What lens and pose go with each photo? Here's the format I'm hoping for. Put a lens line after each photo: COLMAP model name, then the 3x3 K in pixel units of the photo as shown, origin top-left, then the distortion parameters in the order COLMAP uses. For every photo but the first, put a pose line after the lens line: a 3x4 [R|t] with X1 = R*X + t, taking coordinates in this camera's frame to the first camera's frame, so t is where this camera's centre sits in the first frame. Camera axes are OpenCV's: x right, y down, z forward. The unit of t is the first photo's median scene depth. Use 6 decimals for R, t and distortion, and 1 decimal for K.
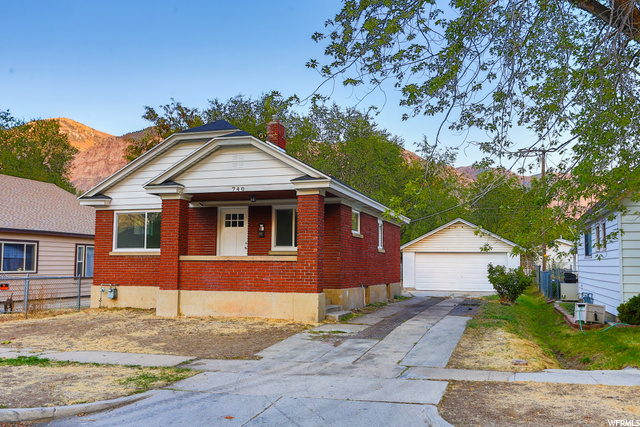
lens RADIAL K [[607.9, 0, 320.0], [0, 607.9, 213.5], [0, 0, 1]] dist [-0.000375, 0.001005]
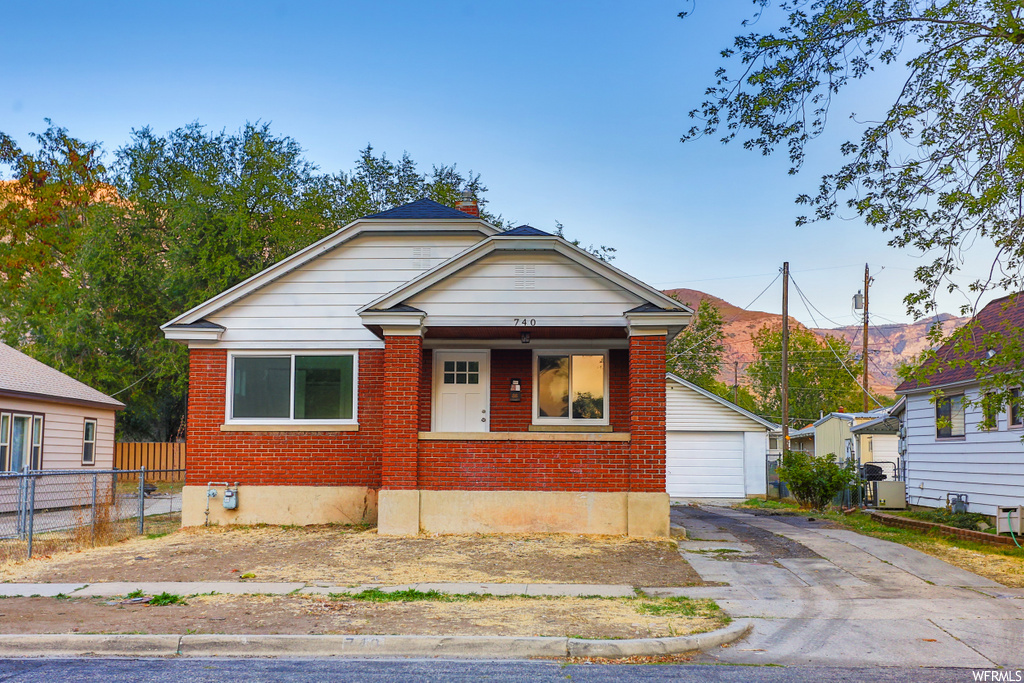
lens RADIAL K [[1173.2, 0, 512.0], [0, 1173.2, 341.5], [0, 0, 1]] dist [0.054171, -0.004330]
pose [[0.965841, 0.026097, 0.257818, -0.386859], [-0.022852, 0.999617, -0.015578, -0.002129], [-0.258126, 0.009154, 0.966068, -0.111877]]
